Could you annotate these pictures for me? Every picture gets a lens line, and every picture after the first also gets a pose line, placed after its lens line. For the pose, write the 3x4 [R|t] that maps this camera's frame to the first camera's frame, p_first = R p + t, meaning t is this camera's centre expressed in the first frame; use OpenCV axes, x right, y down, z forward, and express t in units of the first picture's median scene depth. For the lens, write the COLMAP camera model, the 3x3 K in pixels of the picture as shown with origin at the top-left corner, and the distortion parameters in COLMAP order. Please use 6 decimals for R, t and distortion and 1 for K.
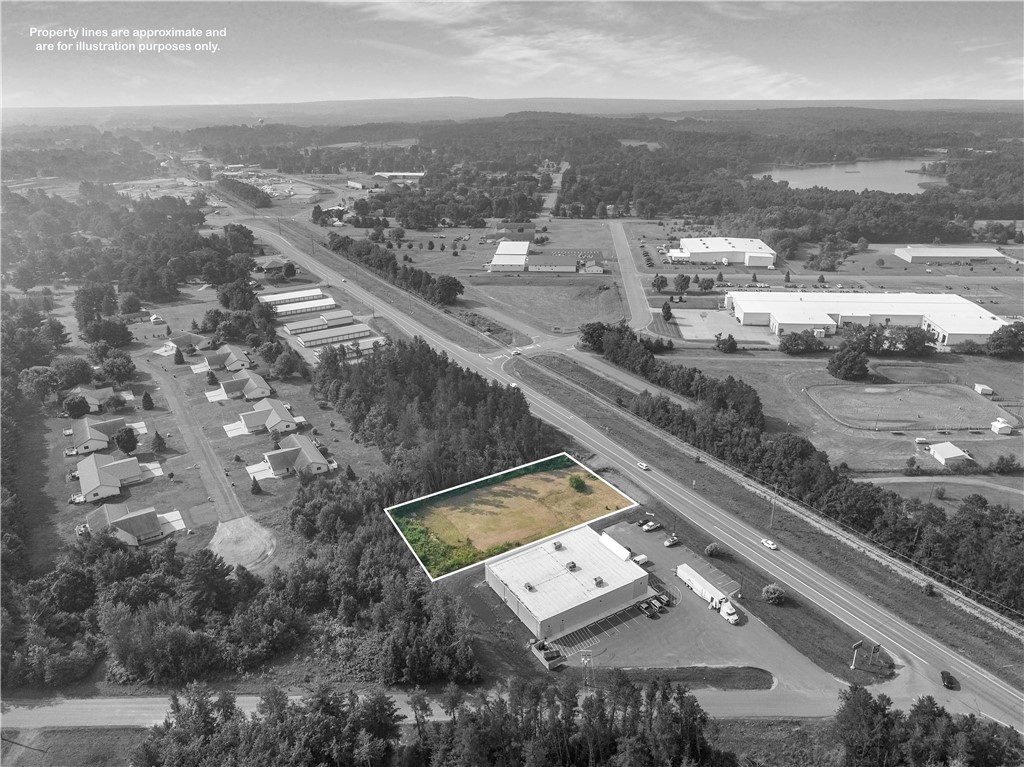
lens RADIAL K [[723.2, 0, 505.8], [0, 723.2, 390.6], [0, 0, 1]] dist [-0.003630, 0.014048]
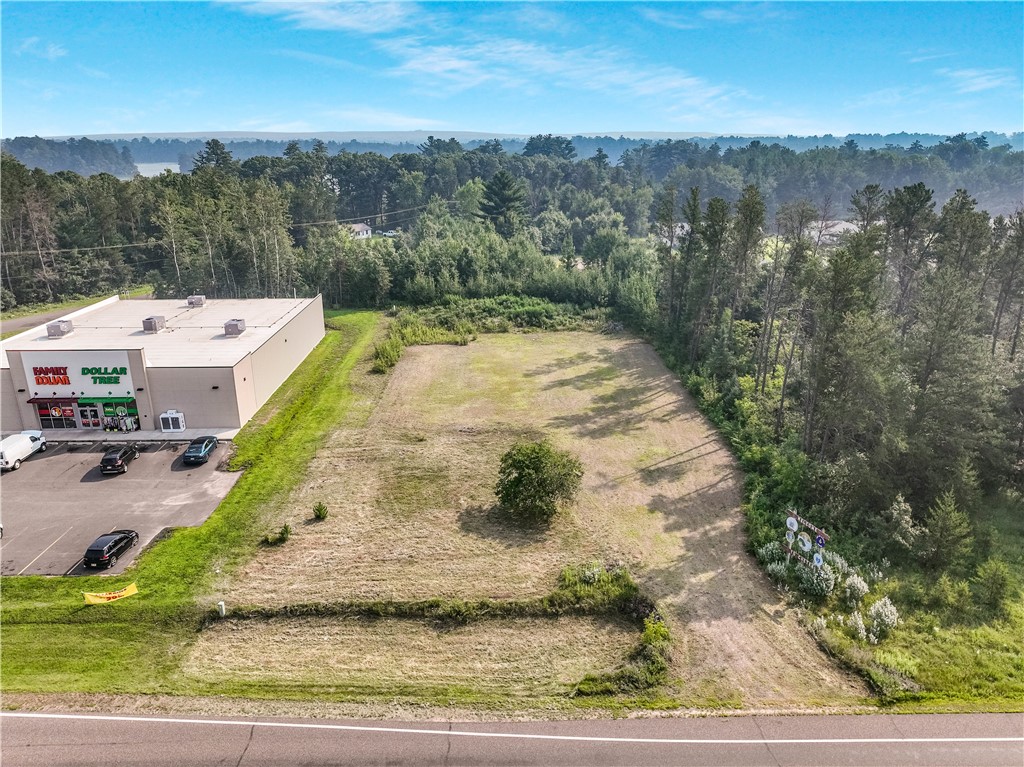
lens RADIAL K [[723.2, 0, 516.4], [0, 723.2, 380.7], [0, 0, 1]] dist [-0.003630, 0.014048]
pose [[-0.492425, 0.290338, -0.820501, 0.244981], [-0.323600, 0.814064, 0.482269, 0.001993], [0.807961, 0.502995, -0.306912, 0.956528]]
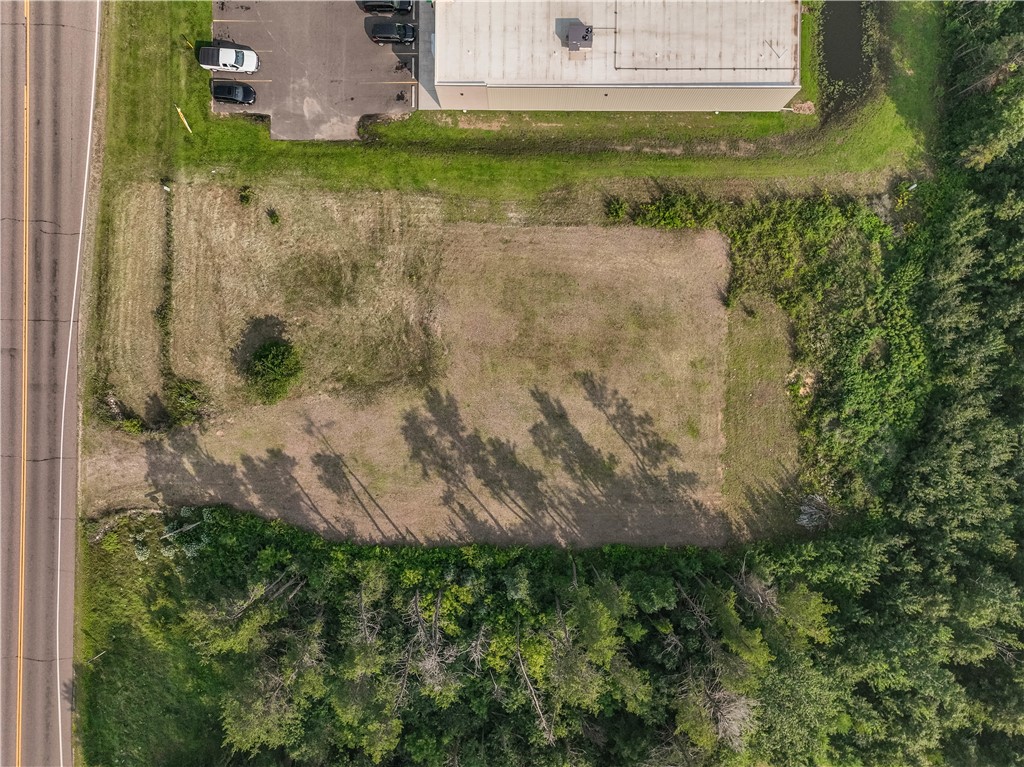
lens RADIAL K [[723.2, 0, 516.9], [0, 723.2, 382.0], [0, 0, 1]] dist [-0.003630, 0.014048]
pose [[-0.854436, -0.518999, 0.024058, 0.004226], [0.220927, -0.321026, 0.920942, -0.111856], [-0.470244, 0.792201, 0.388957, 0.770914]]
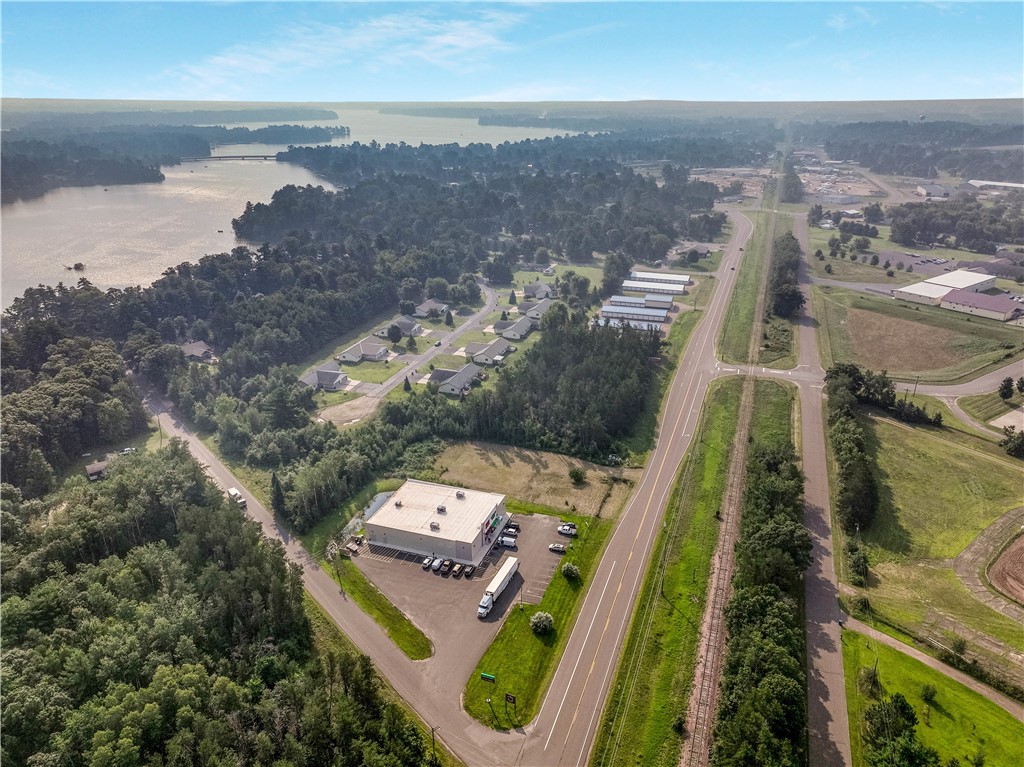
lens RADIAL K [[723.2, 0, 507.6], [0, 723.2, 379.4], [0, 0, 1]] dist [-0.003630, 0.014048]
pose [[0.624048, 0.289379, -0.725826, 0.674281], [-0.294092, 0.947577, 0.124935, -0.090077], [0.723930, 0.135494, 0.676437, 0.203339]]
